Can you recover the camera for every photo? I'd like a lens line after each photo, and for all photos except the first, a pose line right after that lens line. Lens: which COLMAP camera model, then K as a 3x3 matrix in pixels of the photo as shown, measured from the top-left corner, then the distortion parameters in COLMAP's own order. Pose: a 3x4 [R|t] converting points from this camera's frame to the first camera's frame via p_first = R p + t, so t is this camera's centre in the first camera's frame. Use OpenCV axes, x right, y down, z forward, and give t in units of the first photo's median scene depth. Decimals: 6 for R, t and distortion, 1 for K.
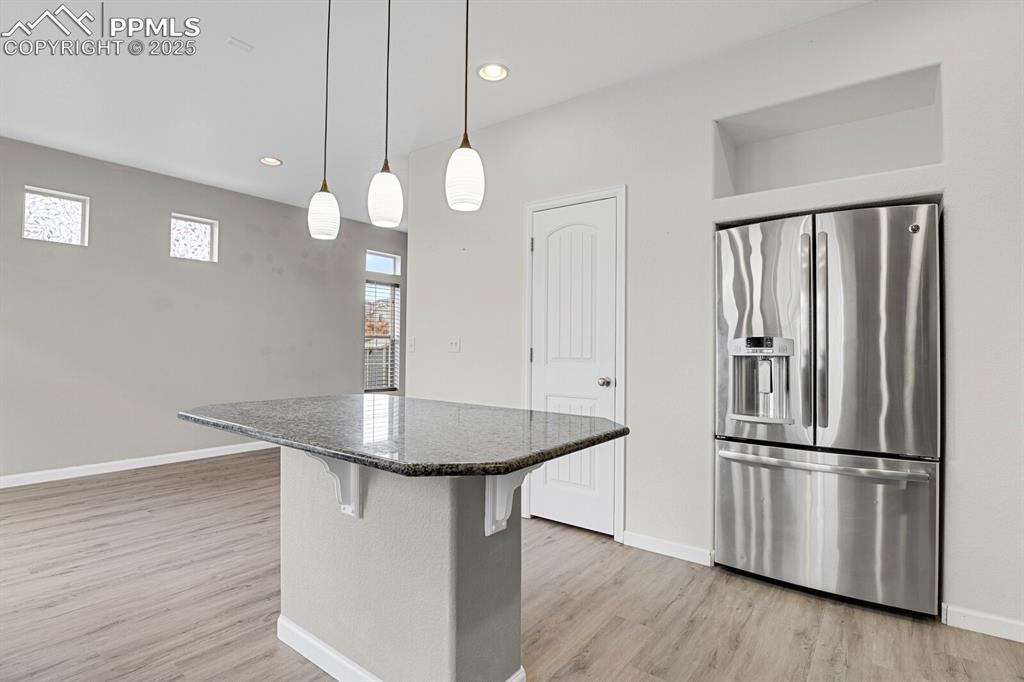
lens RADIAL K [[501.2, 0, 509.9], [0, 501.2, 340.9], [0, 0, 1]] dist [-0.028963, -0.000037]
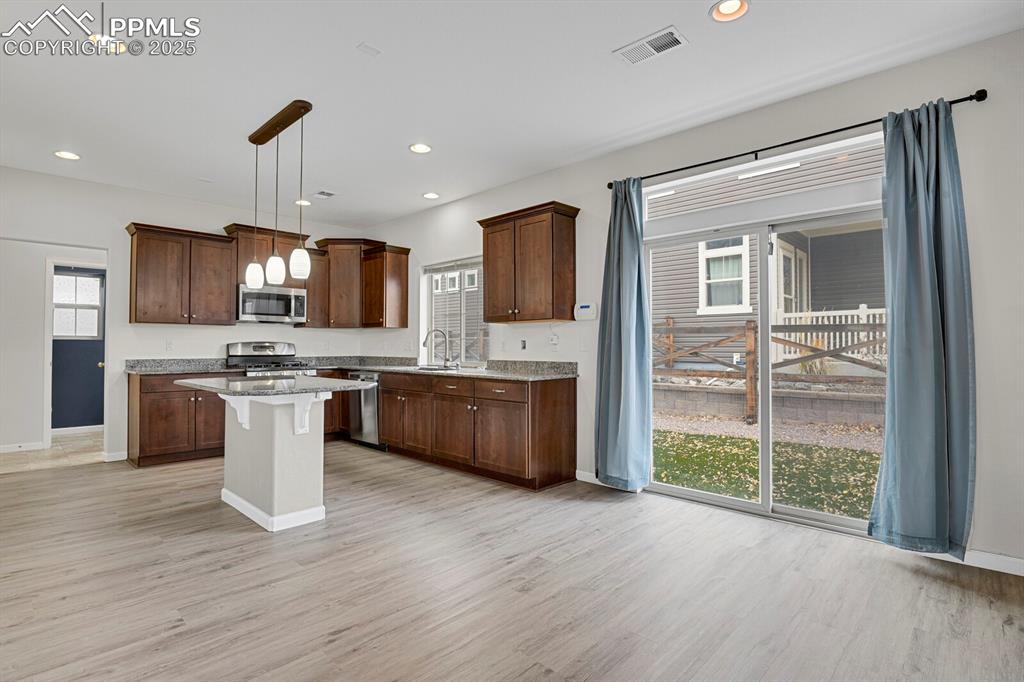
lens RADIAL K [[501.2, 0, 514.7], [0, 501.2, 339.2], [0, 0, 1]] dist [-0.028963, -0.000037]
pose [[-0.994492, -0.010445, 0.104287, -0.786005], [-0.013121, 0.999601, -0.024999, 0.010065], [-0.103984, -0.026229, -0.994233, 1.611493]]
